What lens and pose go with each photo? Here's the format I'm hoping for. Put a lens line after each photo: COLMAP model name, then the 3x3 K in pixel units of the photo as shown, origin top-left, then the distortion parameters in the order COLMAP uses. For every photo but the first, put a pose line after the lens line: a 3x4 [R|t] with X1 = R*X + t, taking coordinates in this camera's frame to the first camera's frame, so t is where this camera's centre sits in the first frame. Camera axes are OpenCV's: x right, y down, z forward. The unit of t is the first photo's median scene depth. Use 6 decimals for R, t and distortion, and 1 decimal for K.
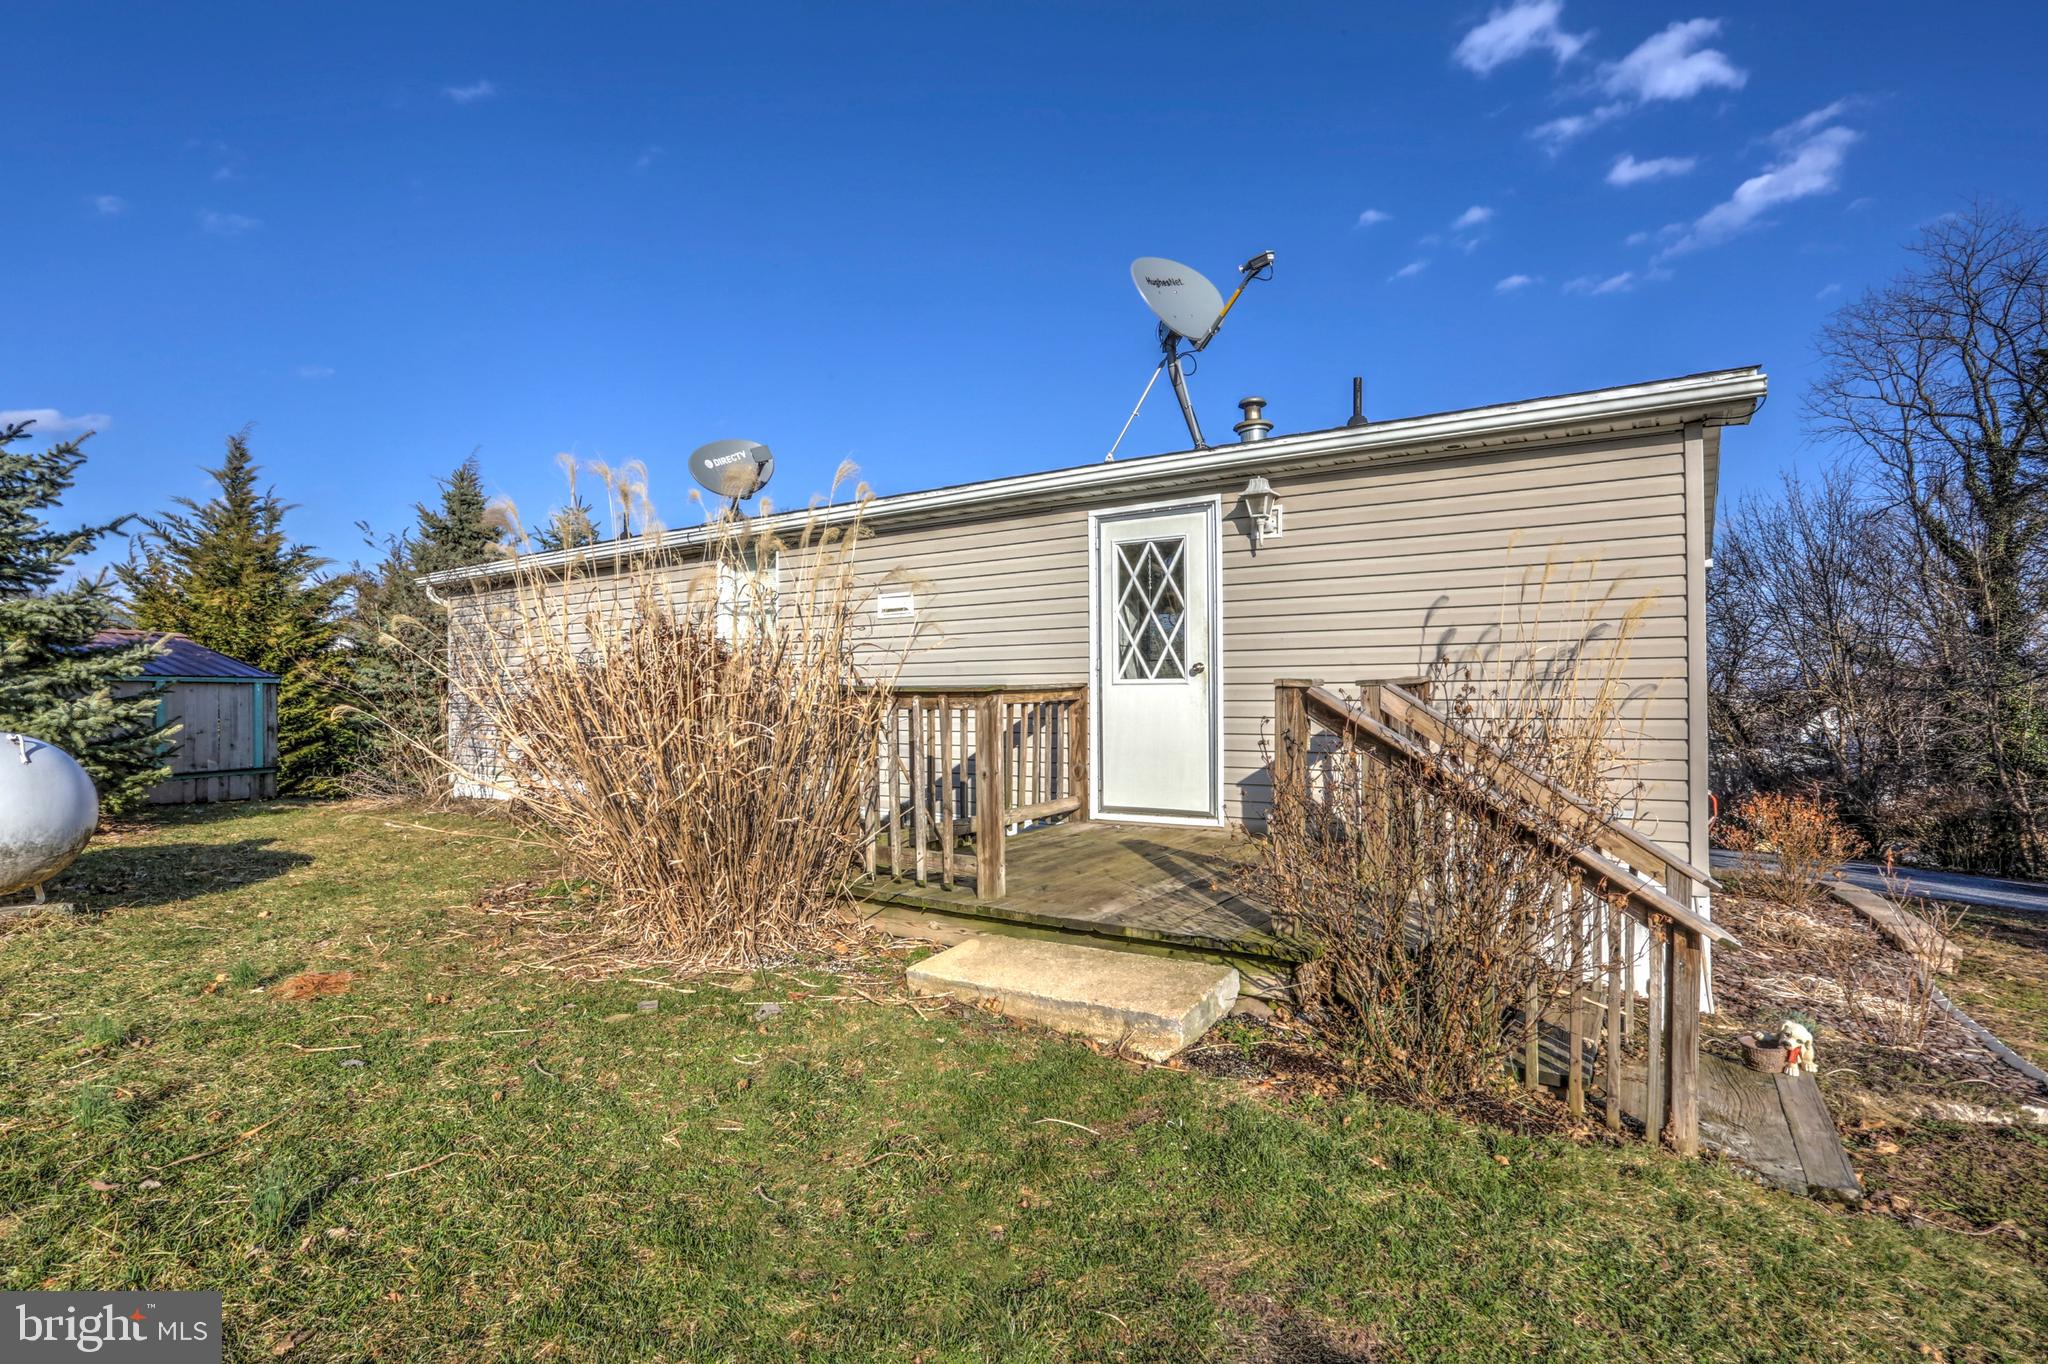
lens RADIAL K [[1007.5, 0, 1024.0], [0, 1007.5, 682.0], [0, 0, 1]] dist [-0.050002, 0.019666]
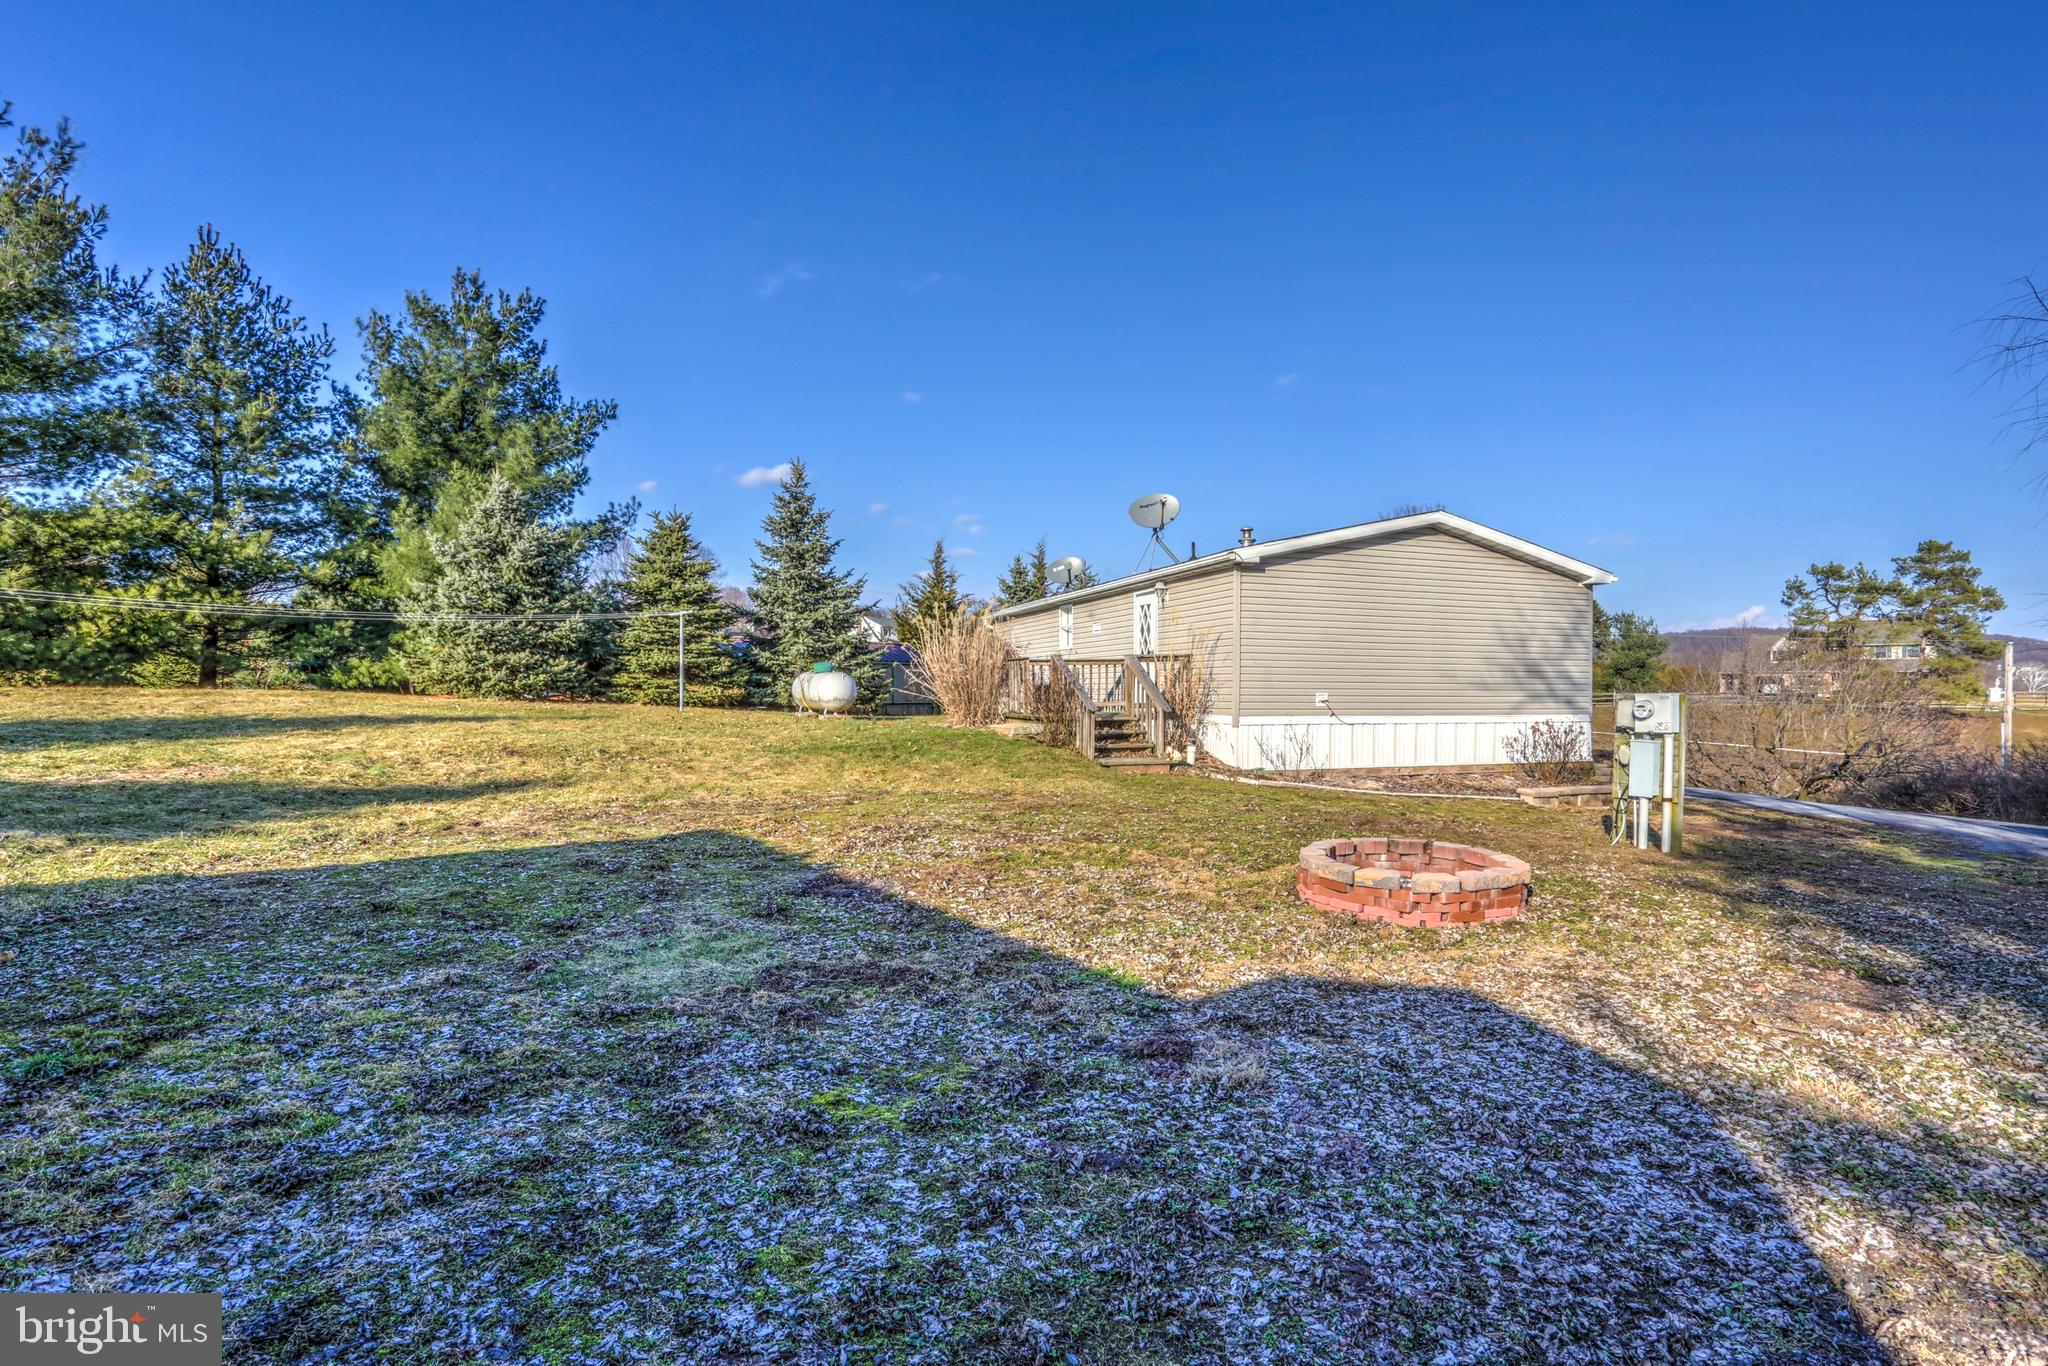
lens RADIAL K [[1007.5, 0, 1024.0], [0, 1007.5, 683.0], [0, 0, 1]] dist [-0.050002, 0.019666]
pose [[0.790360, 0.005945, -0.612614, 1.476784], [0.000563, 0.999945, 0.010431, 0.037073], [0.612642, -0.008589, 0.790314, -1.271431]]
